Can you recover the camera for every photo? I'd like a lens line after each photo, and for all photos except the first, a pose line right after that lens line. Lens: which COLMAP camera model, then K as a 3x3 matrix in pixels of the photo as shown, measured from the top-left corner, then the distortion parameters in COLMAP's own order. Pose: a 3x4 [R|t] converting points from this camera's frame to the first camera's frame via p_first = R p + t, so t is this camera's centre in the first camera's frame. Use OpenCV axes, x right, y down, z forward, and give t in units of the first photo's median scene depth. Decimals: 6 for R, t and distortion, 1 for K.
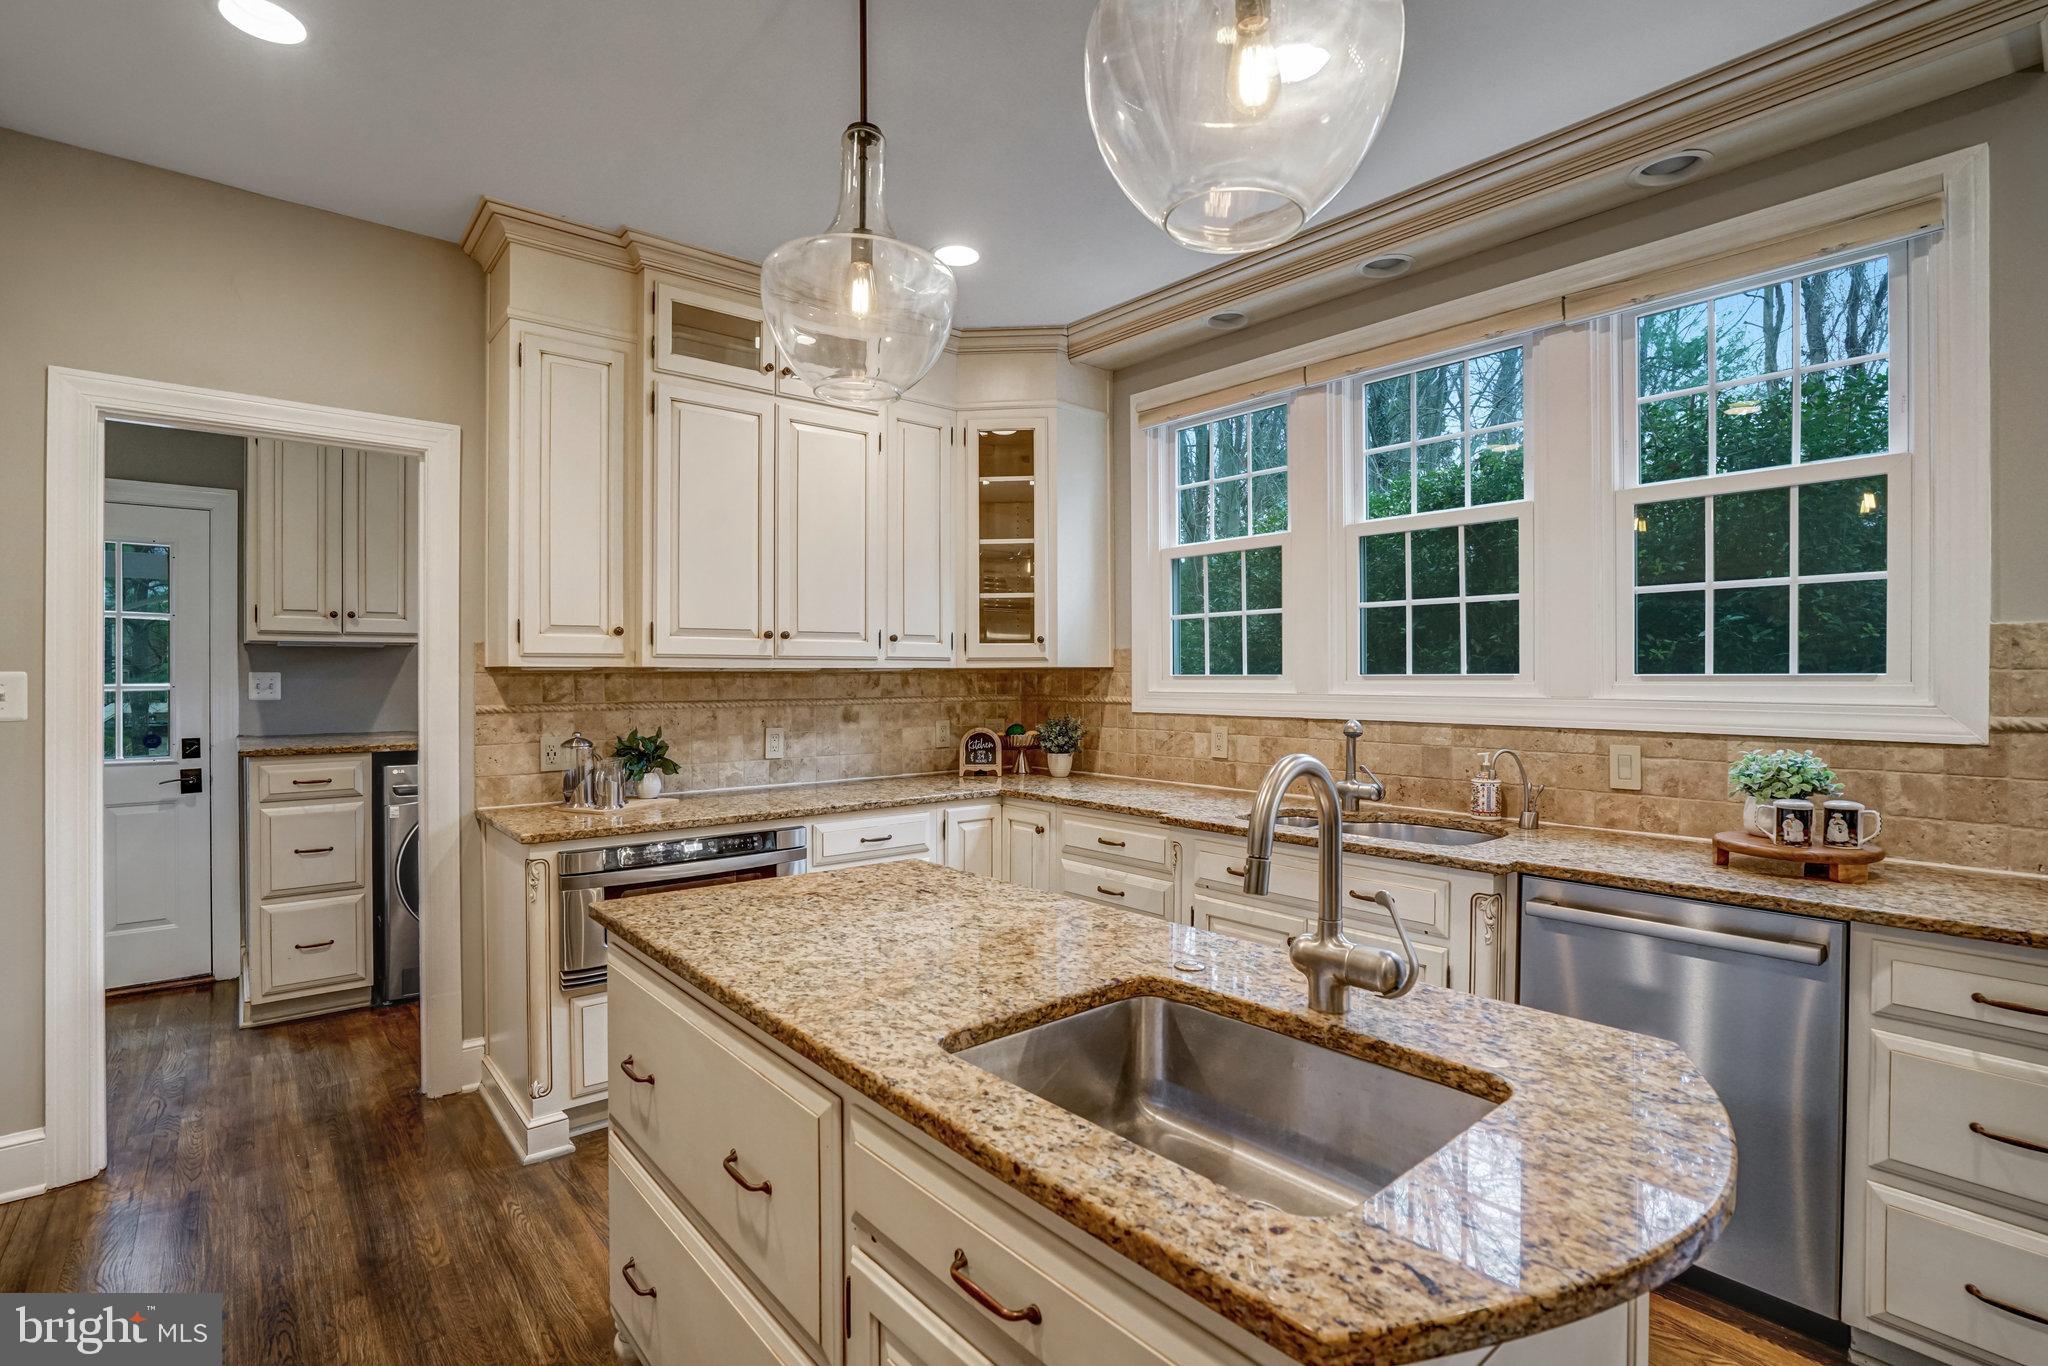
lens RADIAL K [[979.8, 0, 1024.0], [0, 979.8, 683.0], [0, 0, 1]] dist [0.001677, 0.000315]
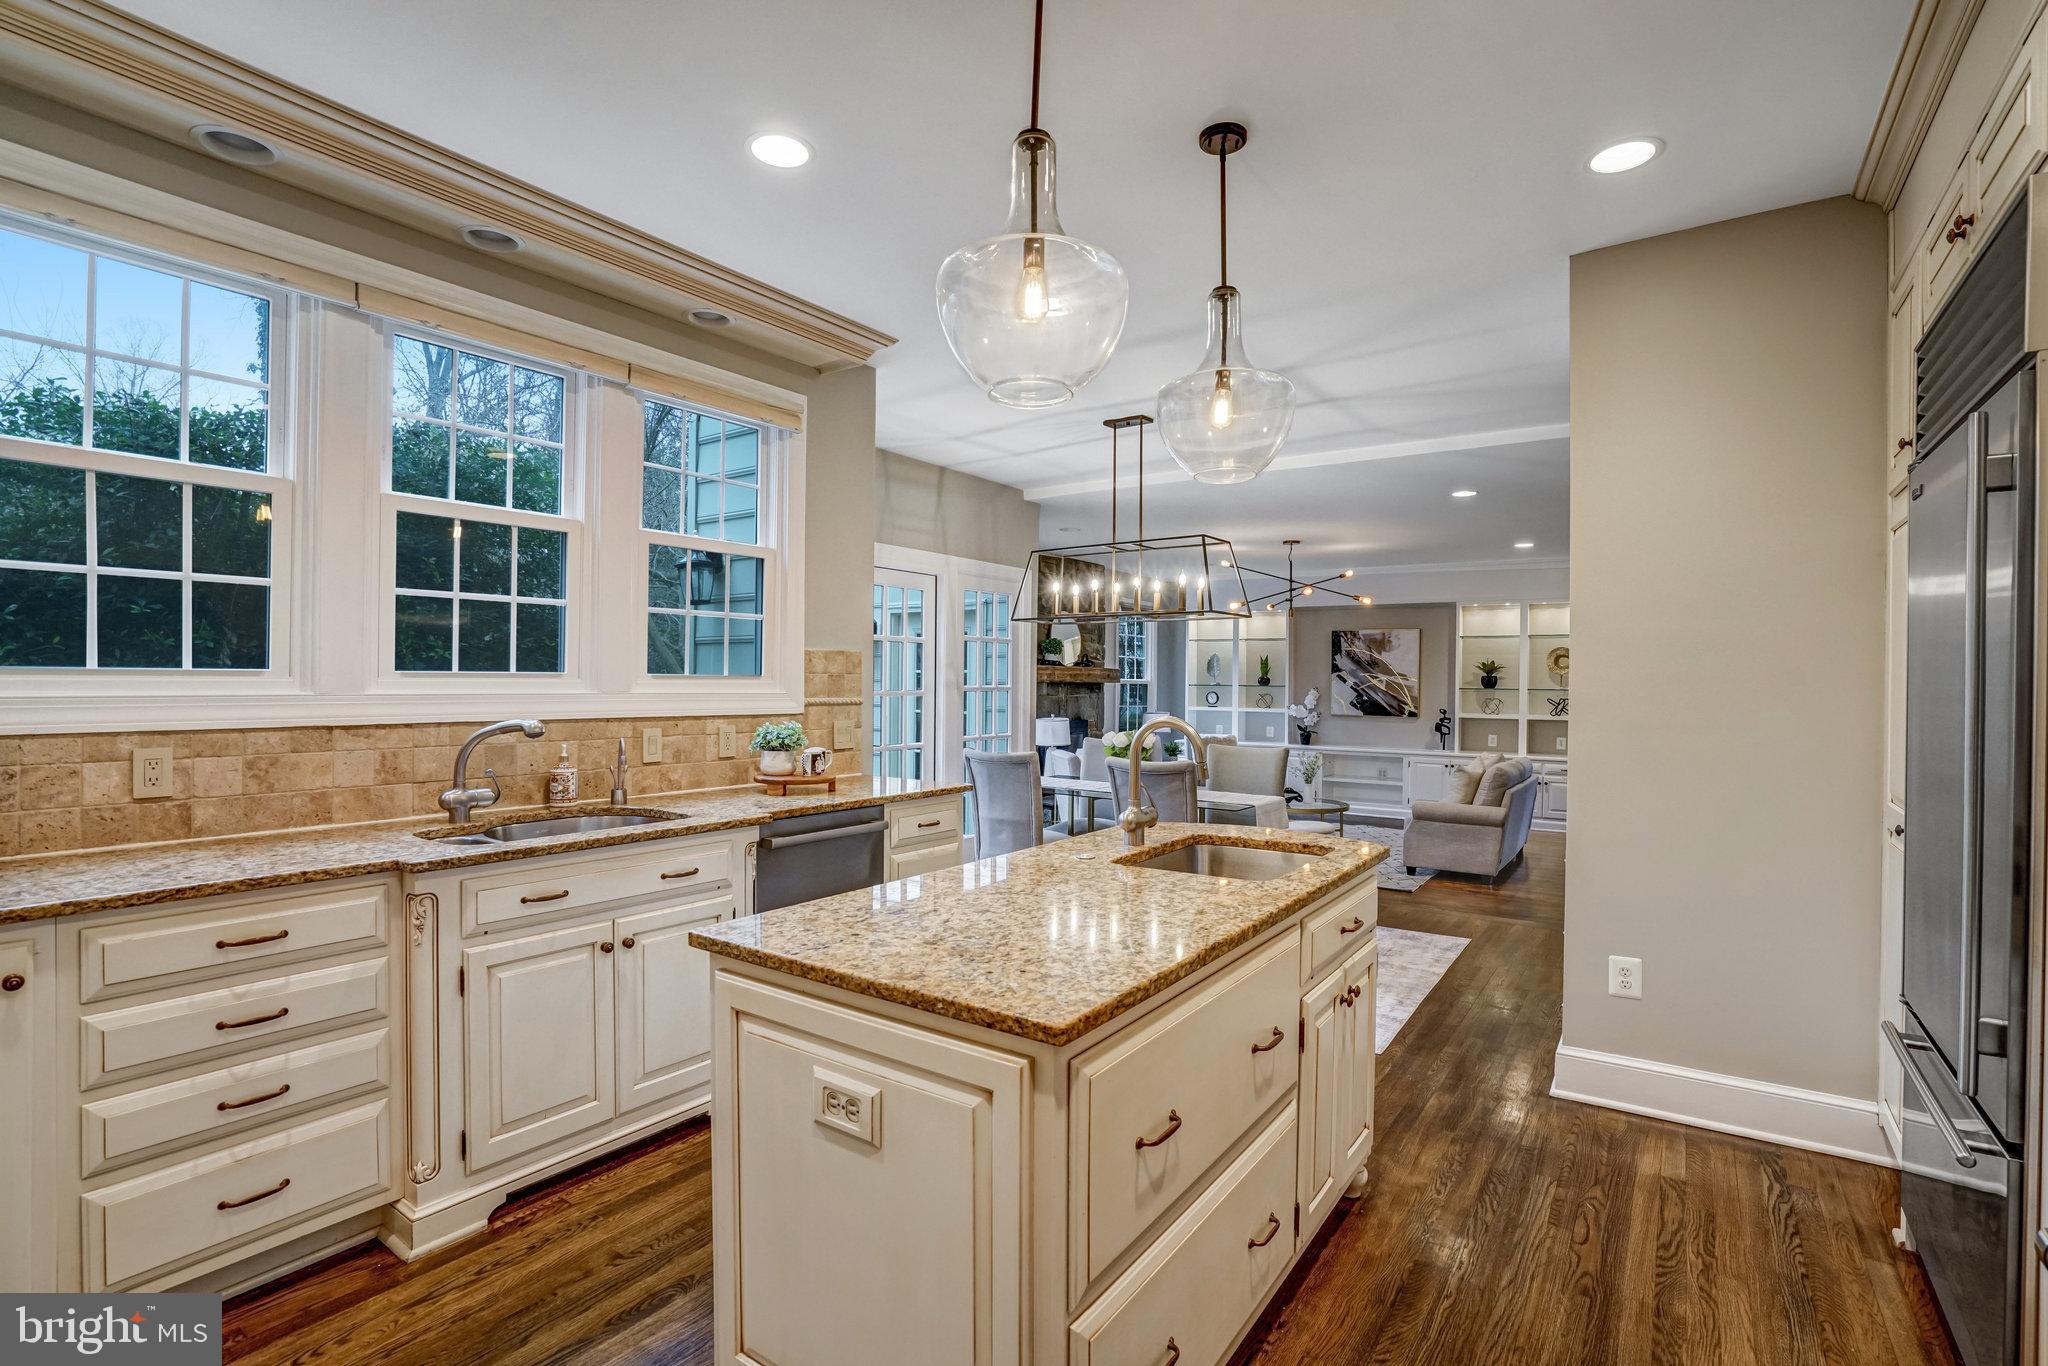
lens RADIAL K [[966.2, 0, 1024.0], [0, 966.2, 683.0], [0, 0, 1]] dist [-0.040958, 0.000228]
pose [[-0.244214, -0.006049, 0.969703, -0.595195], [-0.003431, 0.999980, 0.005374, -0.004378], [-0.969715, -0.002014, -0.244229, 0.664458]]
